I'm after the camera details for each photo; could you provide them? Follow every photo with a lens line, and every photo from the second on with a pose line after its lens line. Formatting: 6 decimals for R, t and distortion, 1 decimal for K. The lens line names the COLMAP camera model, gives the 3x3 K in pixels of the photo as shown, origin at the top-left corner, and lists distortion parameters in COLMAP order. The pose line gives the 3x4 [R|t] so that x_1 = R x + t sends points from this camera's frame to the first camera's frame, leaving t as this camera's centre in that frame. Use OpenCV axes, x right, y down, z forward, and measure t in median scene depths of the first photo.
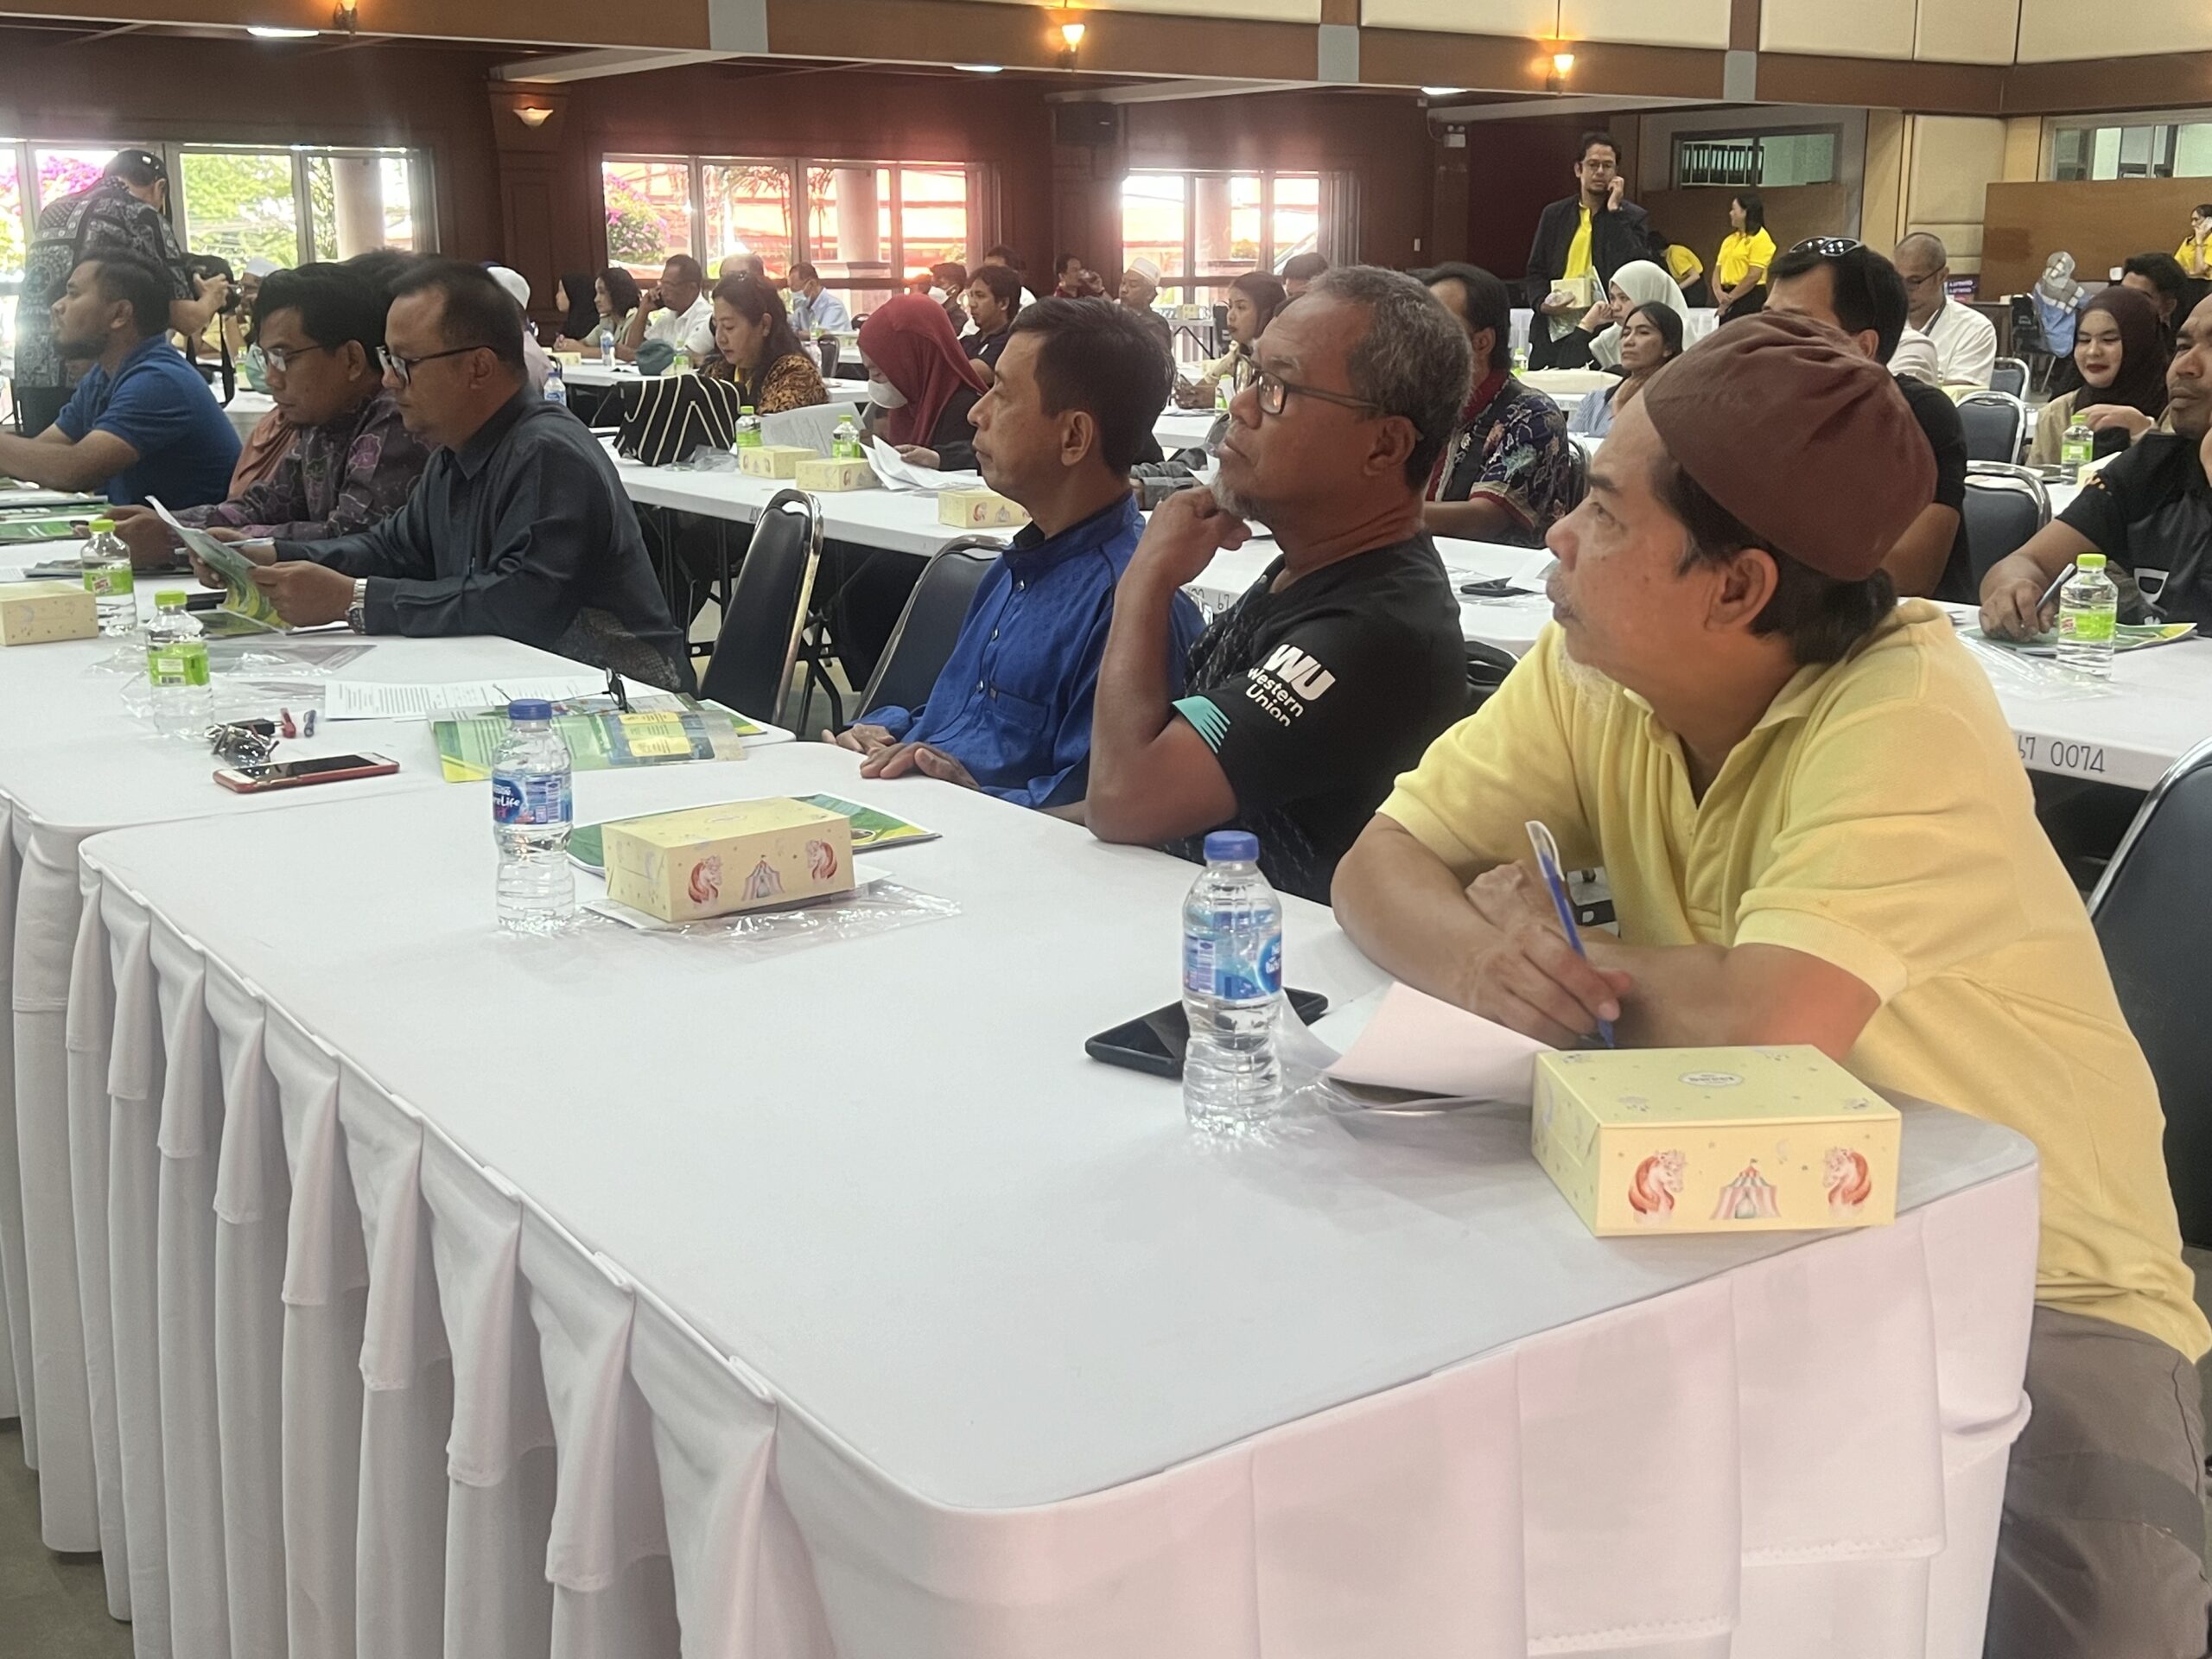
lens RADIAL K [[2457.1, 0, 1108.1], [0, 2457.1, 828.5], [0, 0, 1]] dist [0.080432, 0.000000]
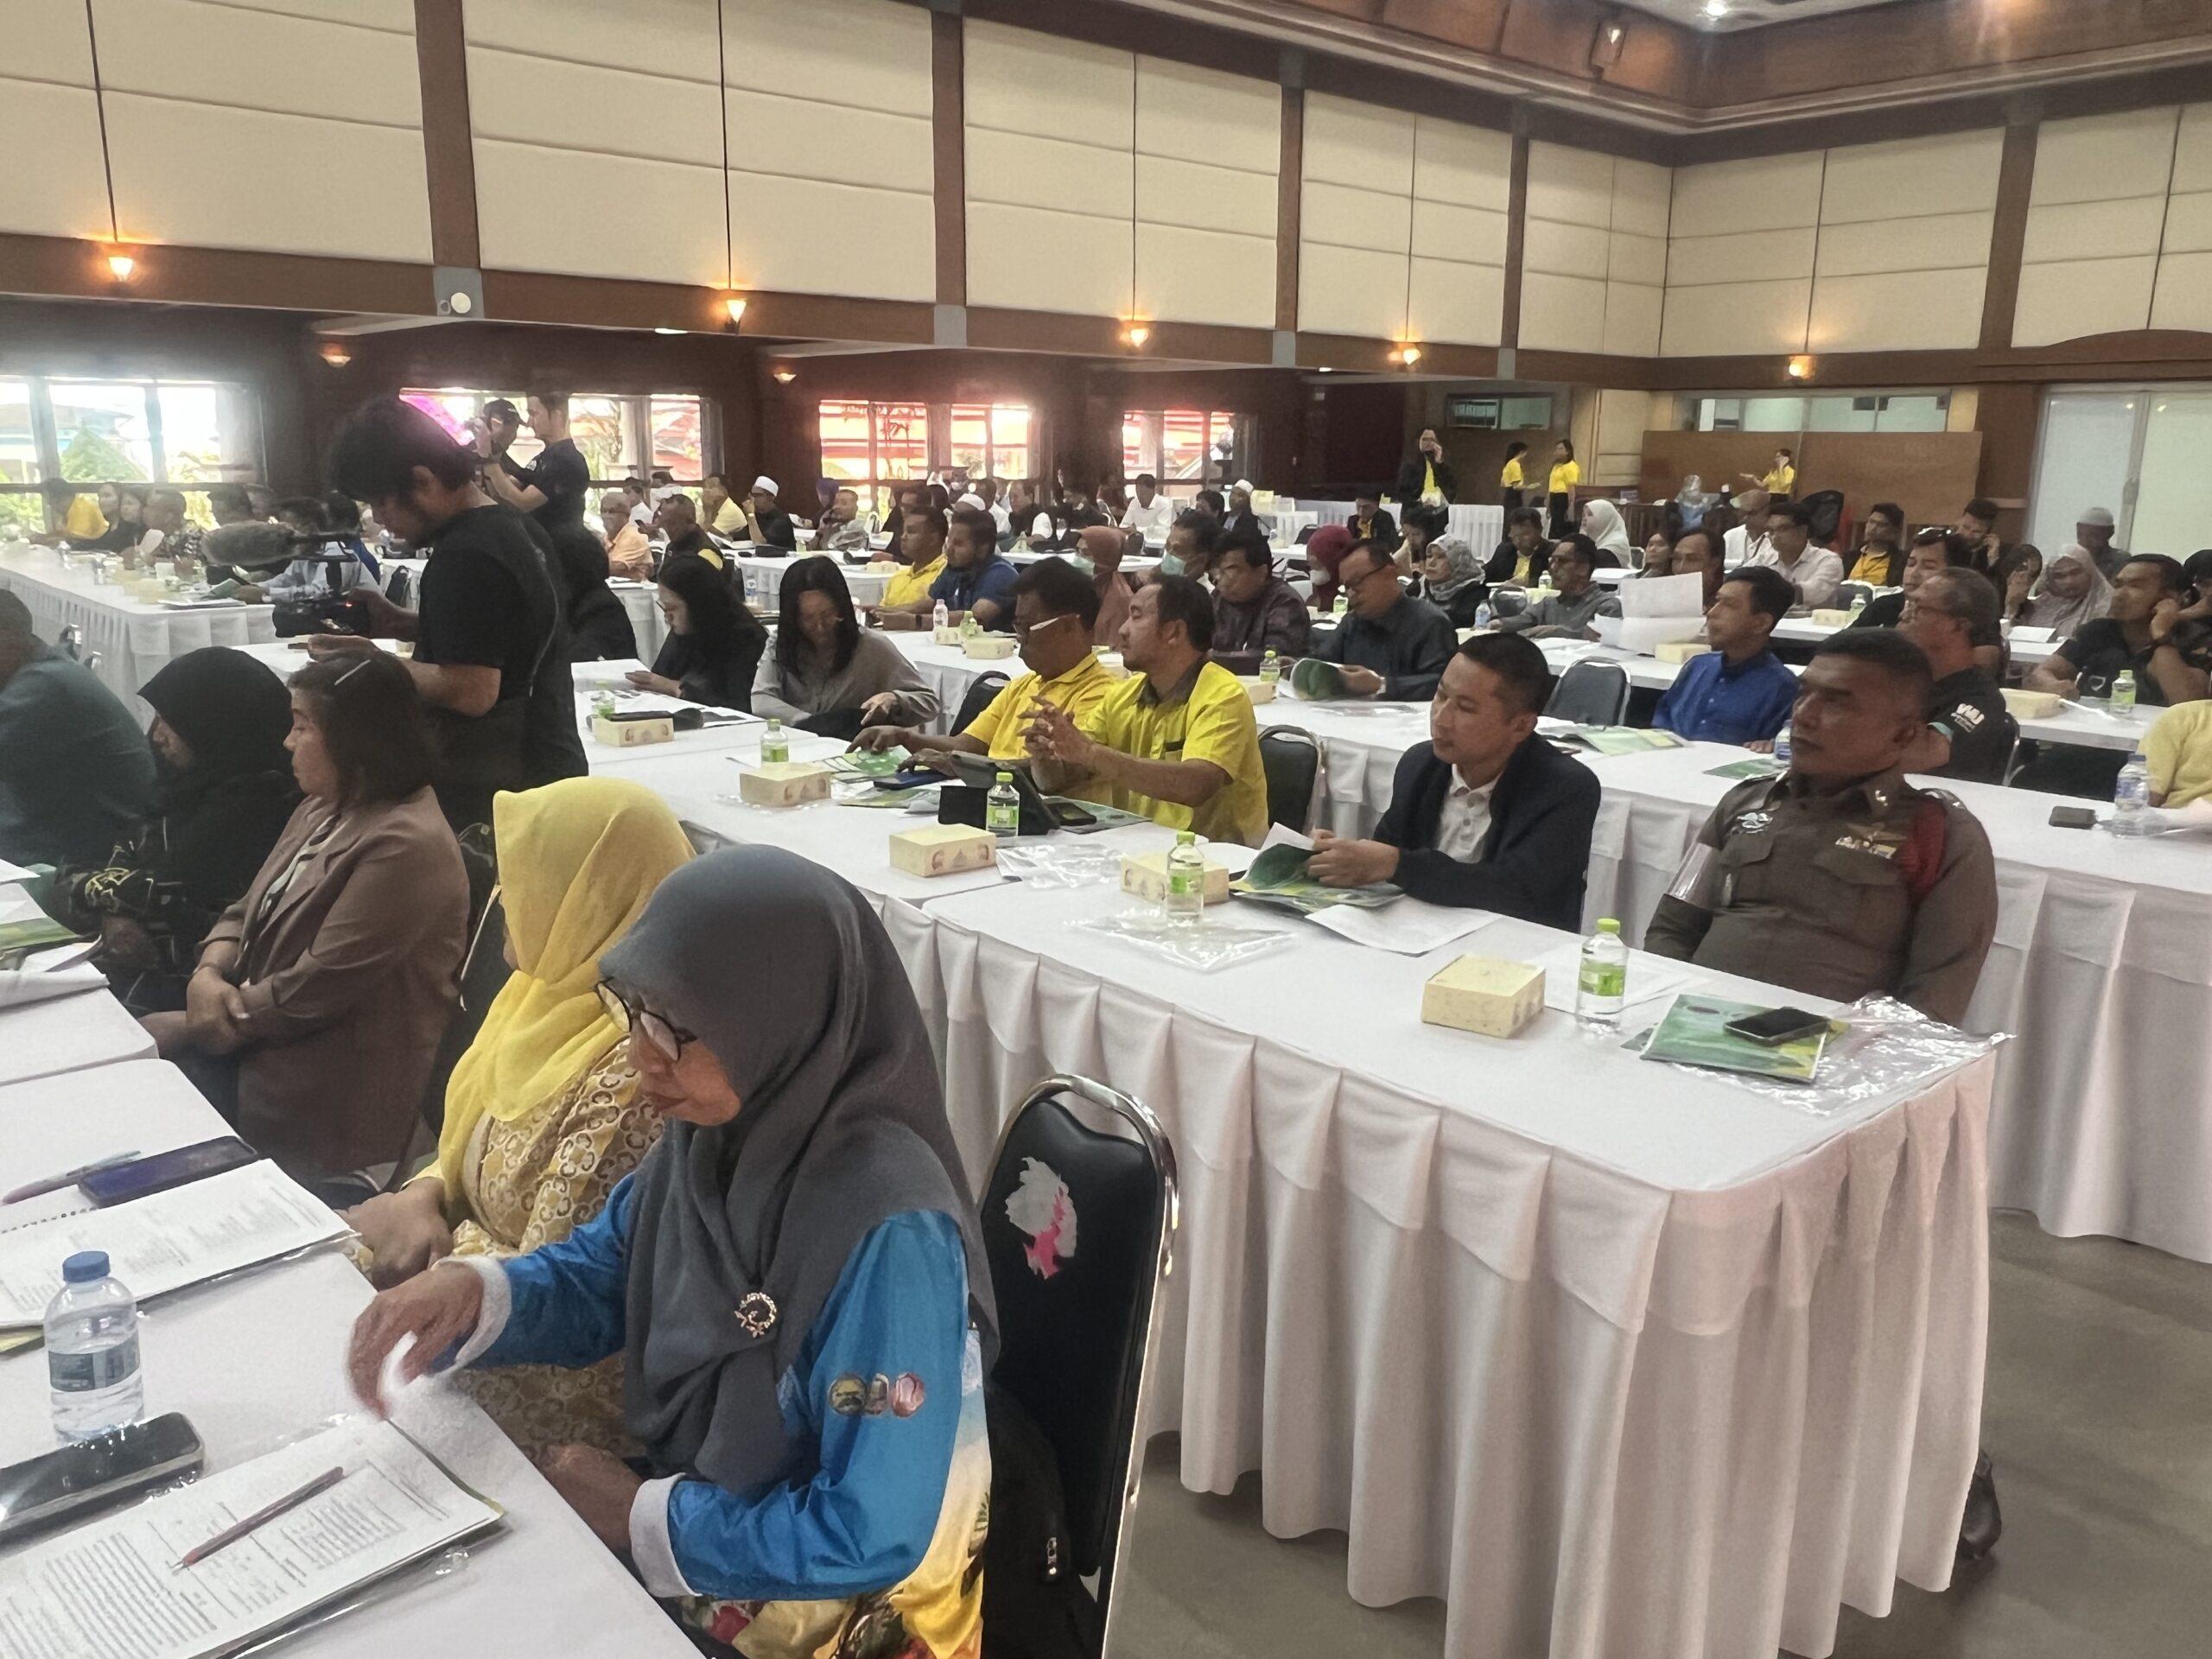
lens RADIAL K [[1663.8, 0, 1096.9], [0, 1663.8, 819.6], [0, 0, 1]] dist [0.007750, 0.017481]
pose [[0.997181, -0.001358, 0.075018, -0.088631], [0.001999, 0.999962, -0.008465, 0.005145], [-0.075004, 0.008591, 0.997146, -0.063298]]
